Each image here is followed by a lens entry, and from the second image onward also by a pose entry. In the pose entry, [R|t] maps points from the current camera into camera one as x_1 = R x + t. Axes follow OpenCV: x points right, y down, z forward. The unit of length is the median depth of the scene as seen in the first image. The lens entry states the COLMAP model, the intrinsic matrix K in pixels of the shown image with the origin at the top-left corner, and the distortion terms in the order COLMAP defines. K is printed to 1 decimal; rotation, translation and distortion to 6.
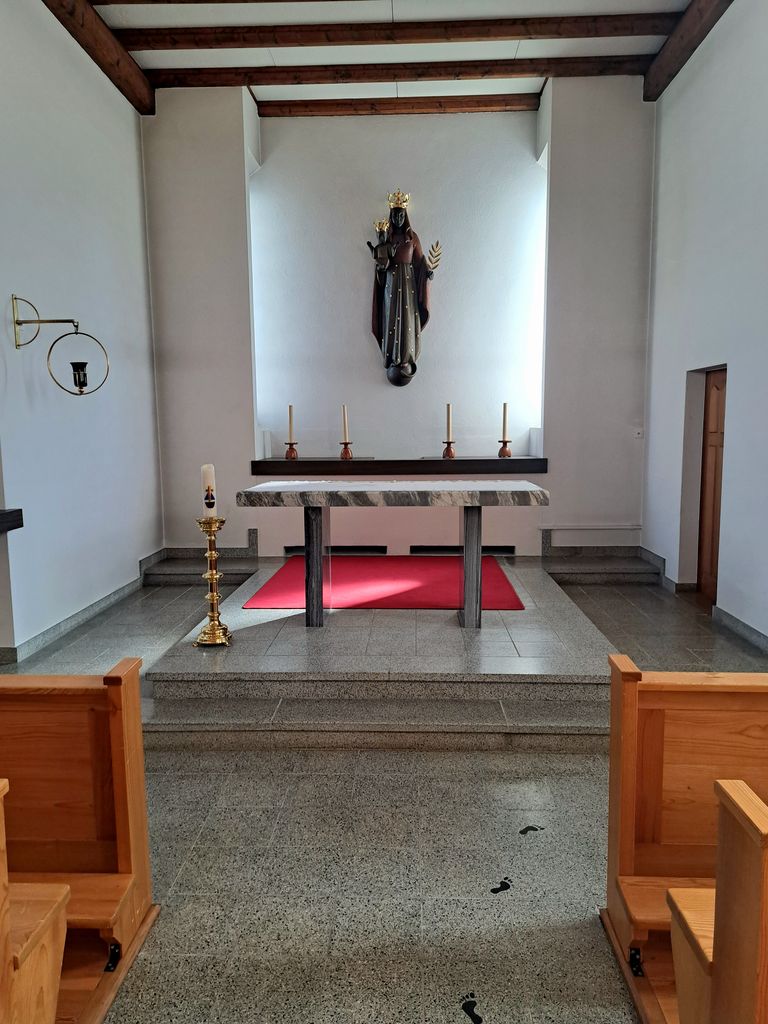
lens RADIAL K [[732.2, 0, 382.9], [0, 732.2, 513.9], [0, 0, 1]] dist [0.054731, -0.041933]
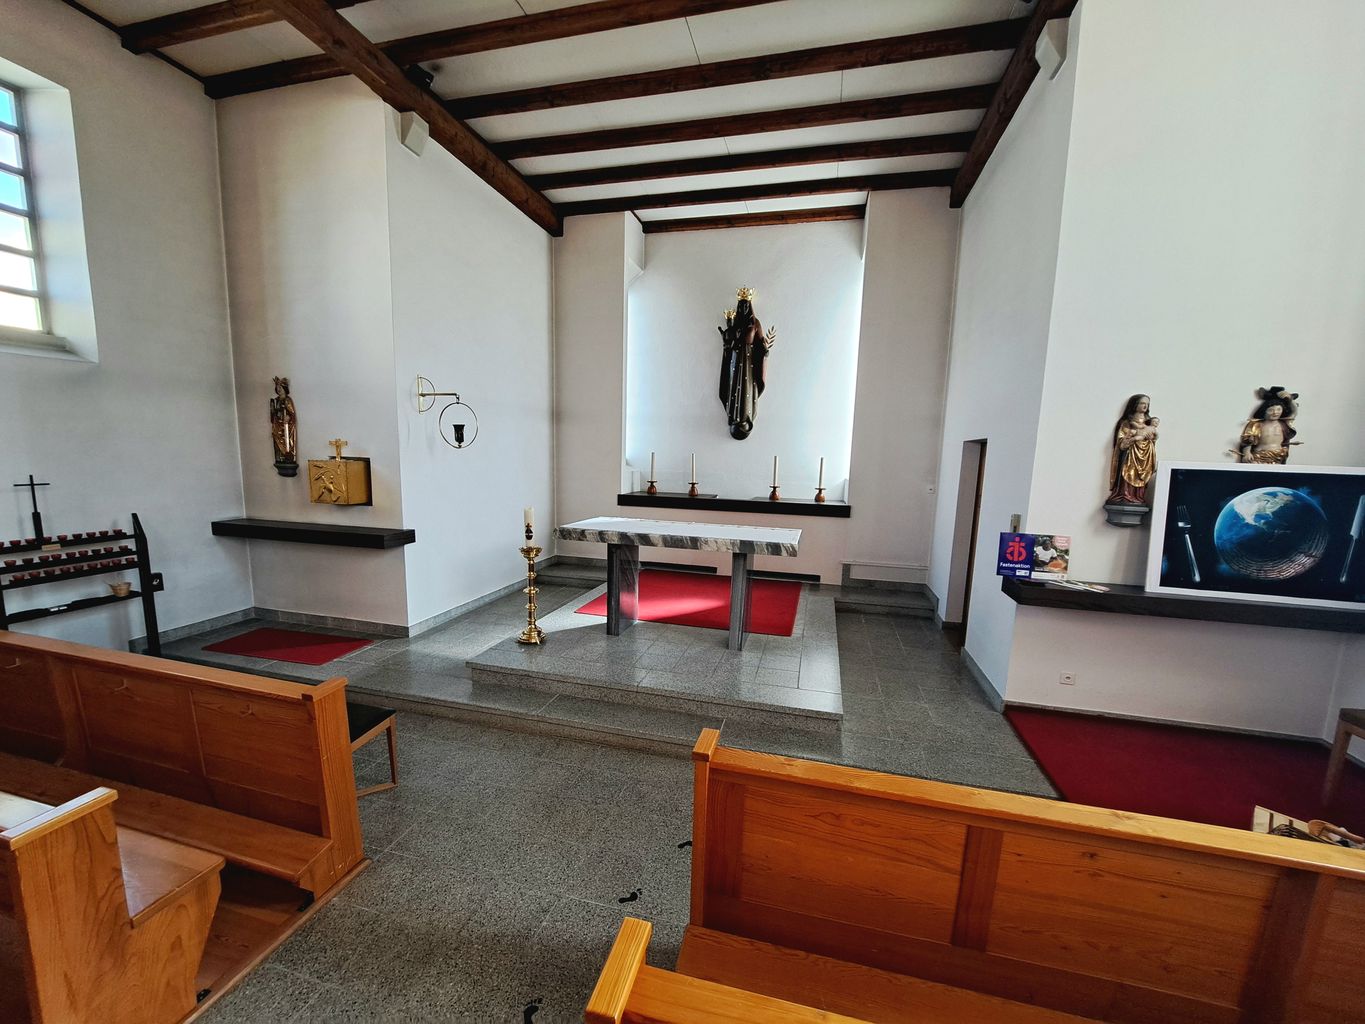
lens RADIAL K [[545.4, 0, 677.7], [0, 545.4, 535.7], [0, 0, 1]] dist [-0.012668, 0.000606]
pose [[0.976724, 0.068265, -0.203349, 0.157722], [-0.062840, 0.997477, 0.033023, -0.045885], [0.205090, -0.019476, 0.978549, 0.075041]]
